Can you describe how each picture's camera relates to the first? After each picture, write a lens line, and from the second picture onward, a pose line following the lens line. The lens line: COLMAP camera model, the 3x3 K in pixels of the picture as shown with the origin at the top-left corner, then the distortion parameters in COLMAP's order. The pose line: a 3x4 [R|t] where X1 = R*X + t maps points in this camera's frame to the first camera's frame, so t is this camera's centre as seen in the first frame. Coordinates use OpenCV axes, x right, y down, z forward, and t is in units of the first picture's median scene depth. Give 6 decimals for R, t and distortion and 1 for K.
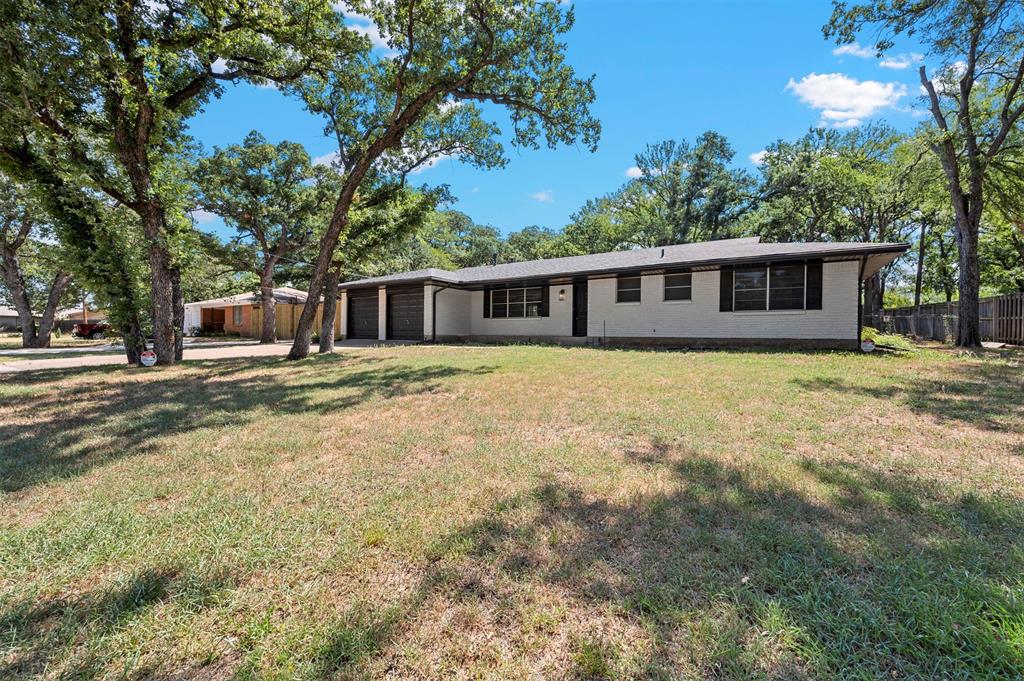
lens RADIAL K [[412.0, 0, 514.2], [0, 412.0, 337.4], [0, 0, 1]] dist [-0.001849, -0.000065]
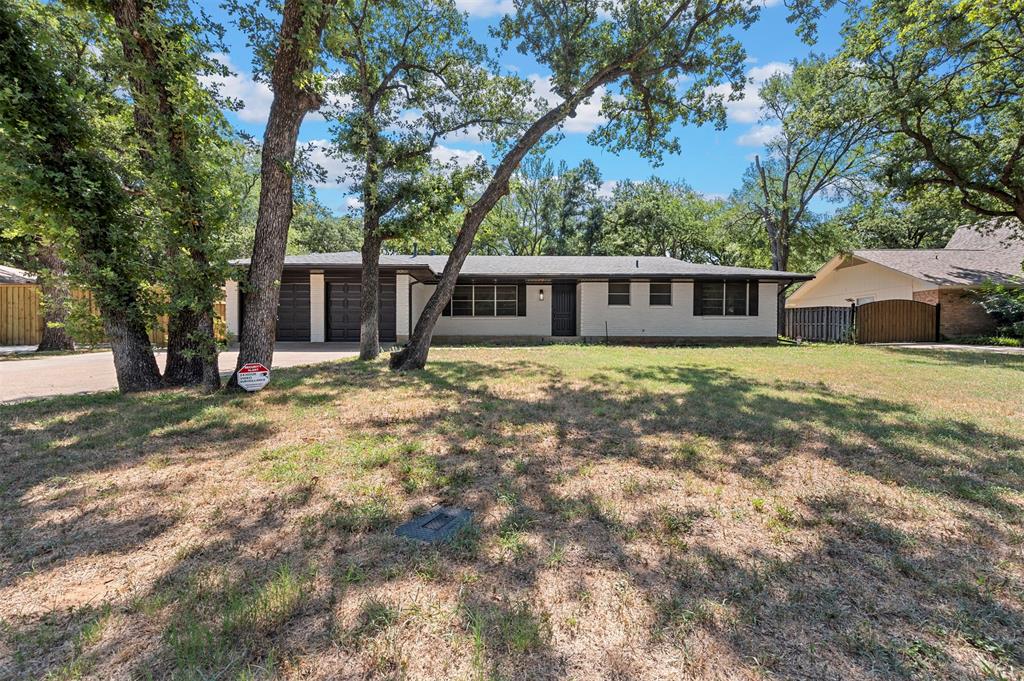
lens RADIAL K [[412.0, 0, 513.7], [0, 412.0, 348.1], [0, 0, 1]] dist [-0.001849, -0.000065]
pose [[0.833046, -0.017391, 0.552931, -0.508683], [0.006619, 0.999748, 0.021472, 0.004981], [-0.553165, -0.014227, 0.832951, 0.195108]]
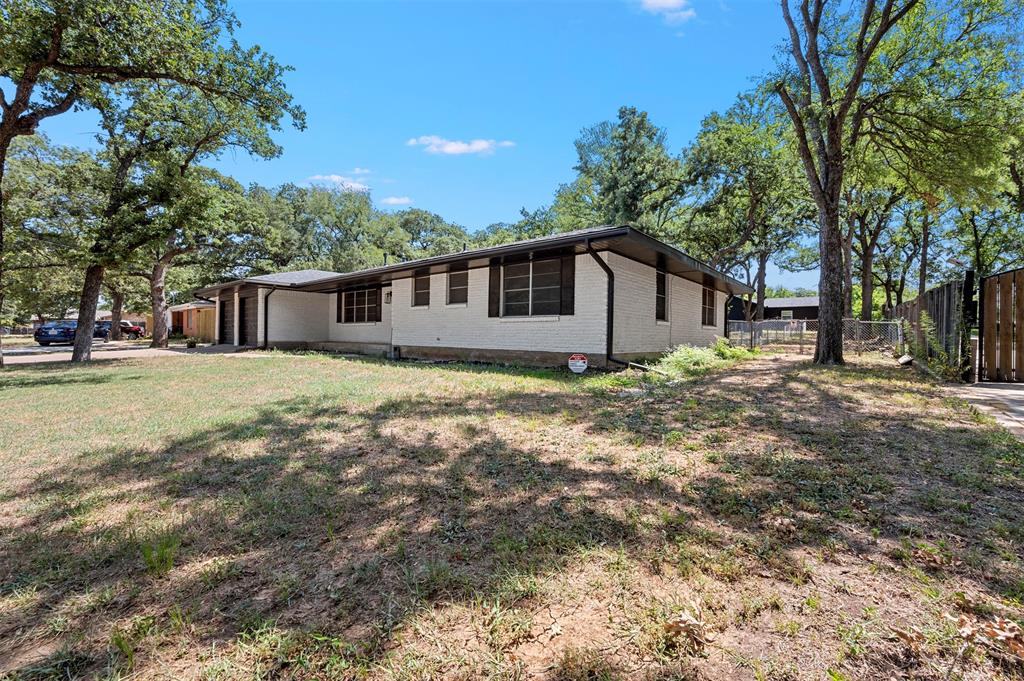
lens RADIAL K [[412.0, 0, 510.4], [0, 412.0, 339.3], [0, 0, 1]] dist [-0.001849, -0.000065]
pose [[0.992447, 0.003176, -0.122633, 0.497406], [-0.002539, 0.999982, 0.005347, -0.017862], [0.122648, -0.004995, 0.992438, 0.146841]]
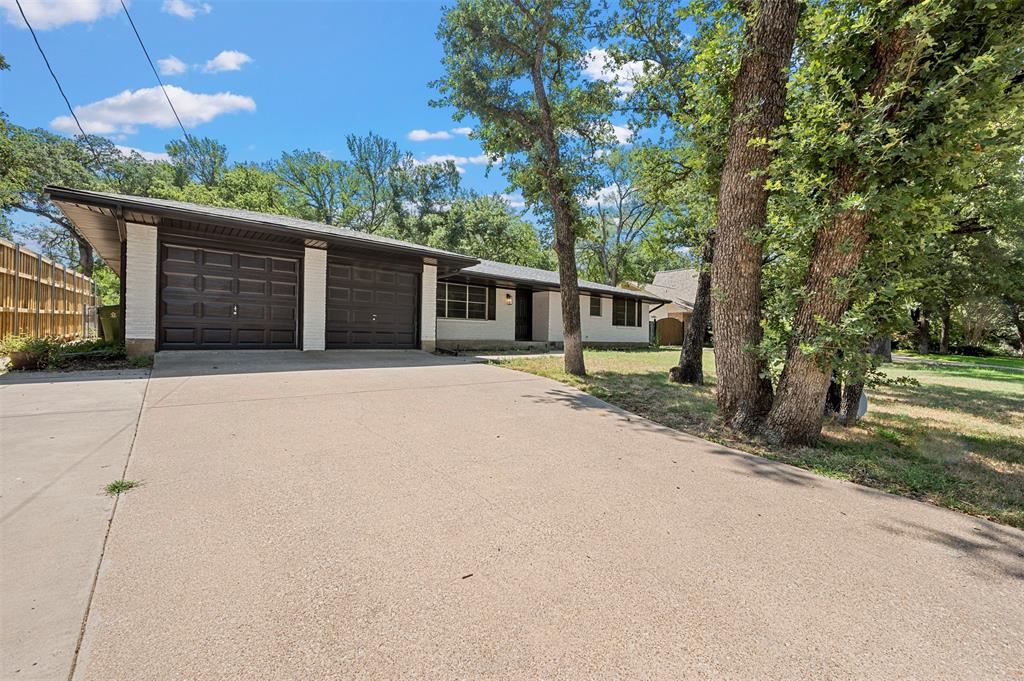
lens RADIAL K [[412.0, 0, 511.9], [0, 412.0, 334.9], [0, 0, 1]] dist [-0.001849, -0.000065]
pose [[0.267419, 0.007387, 0.963552, -0.851314], [-0.006545, 0.999961, -0.005849, -0.011444], [-0.963558, -0.004742, 0.267457, 0.734869]]
